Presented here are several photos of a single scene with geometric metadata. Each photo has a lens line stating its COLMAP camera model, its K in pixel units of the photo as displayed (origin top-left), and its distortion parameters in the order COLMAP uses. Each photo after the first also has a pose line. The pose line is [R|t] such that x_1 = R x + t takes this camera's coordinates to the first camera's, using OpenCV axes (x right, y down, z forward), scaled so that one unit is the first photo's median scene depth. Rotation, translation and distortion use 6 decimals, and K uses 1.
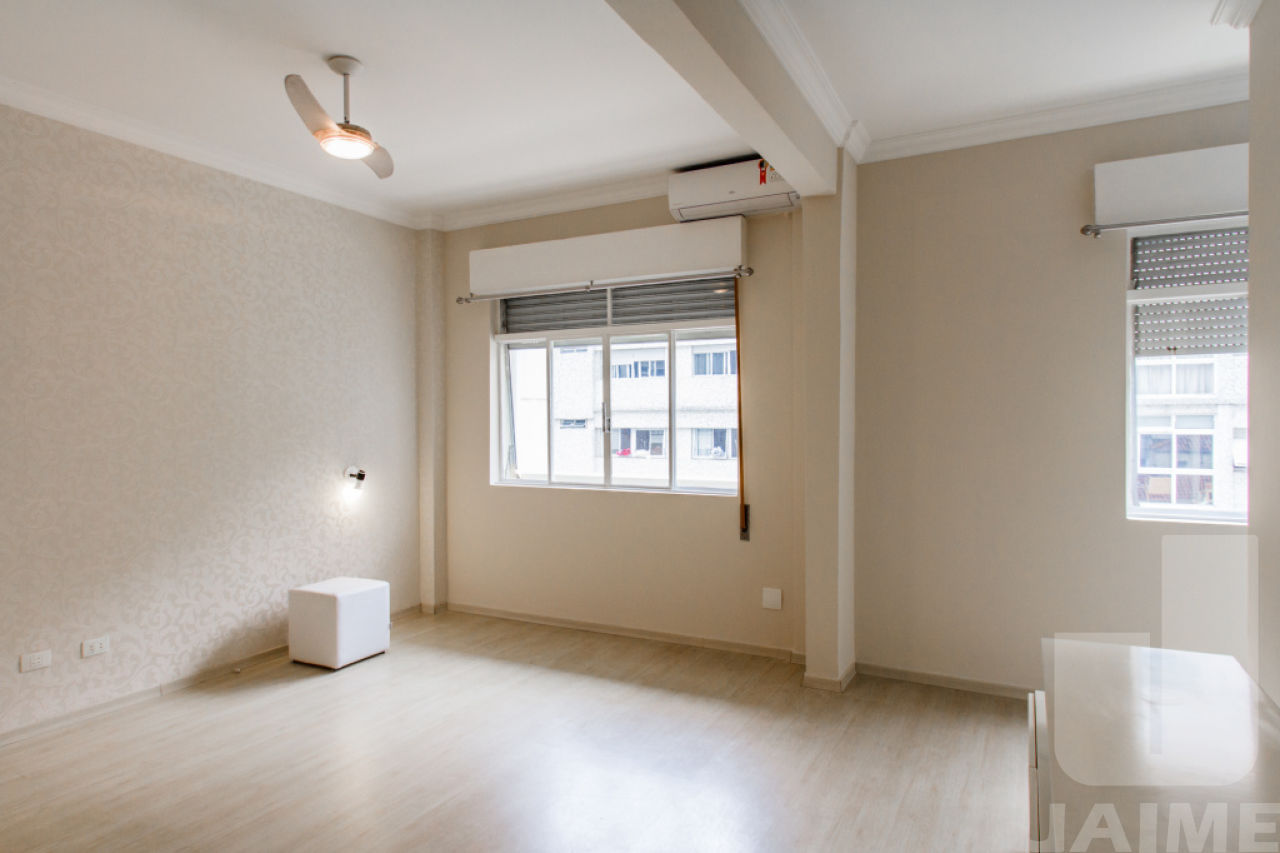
lens RADIAL K [[742.2, 0, 635.3], [0, 742.2, 440.9], [0, 0, 1]] dist [0.001554, -0.000077]
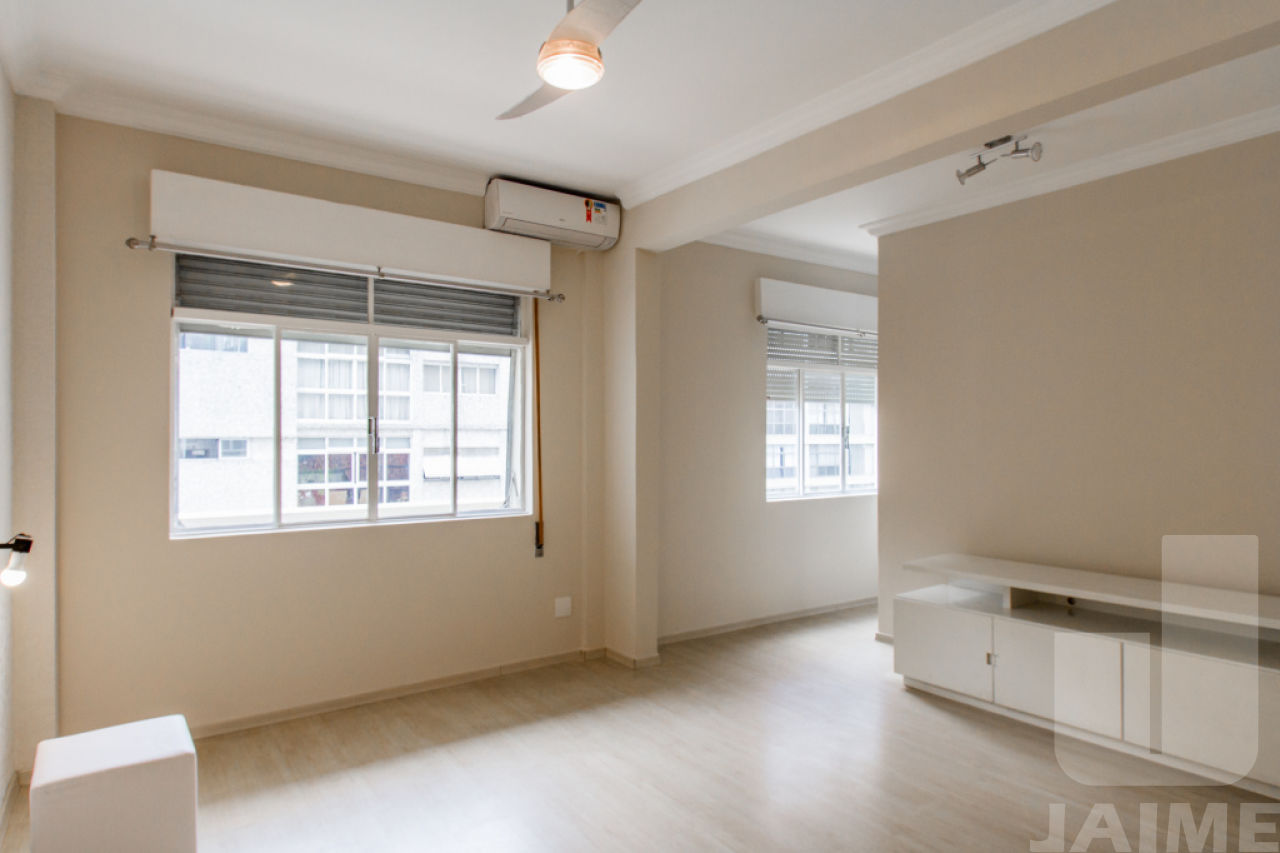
lens RADIAL K [[742.2, 0, 635.3], [0, 742.2, 440.9], [0, 0, 1]] dist [0.001554, -0.000077]
pose [[0.446435, 0.000329, 0.894816, -0.640537], [0.026541, 0.999555, -0.013609, -0.006627], [-0.894422, 0.029824, 0.446228, 0.380147]]
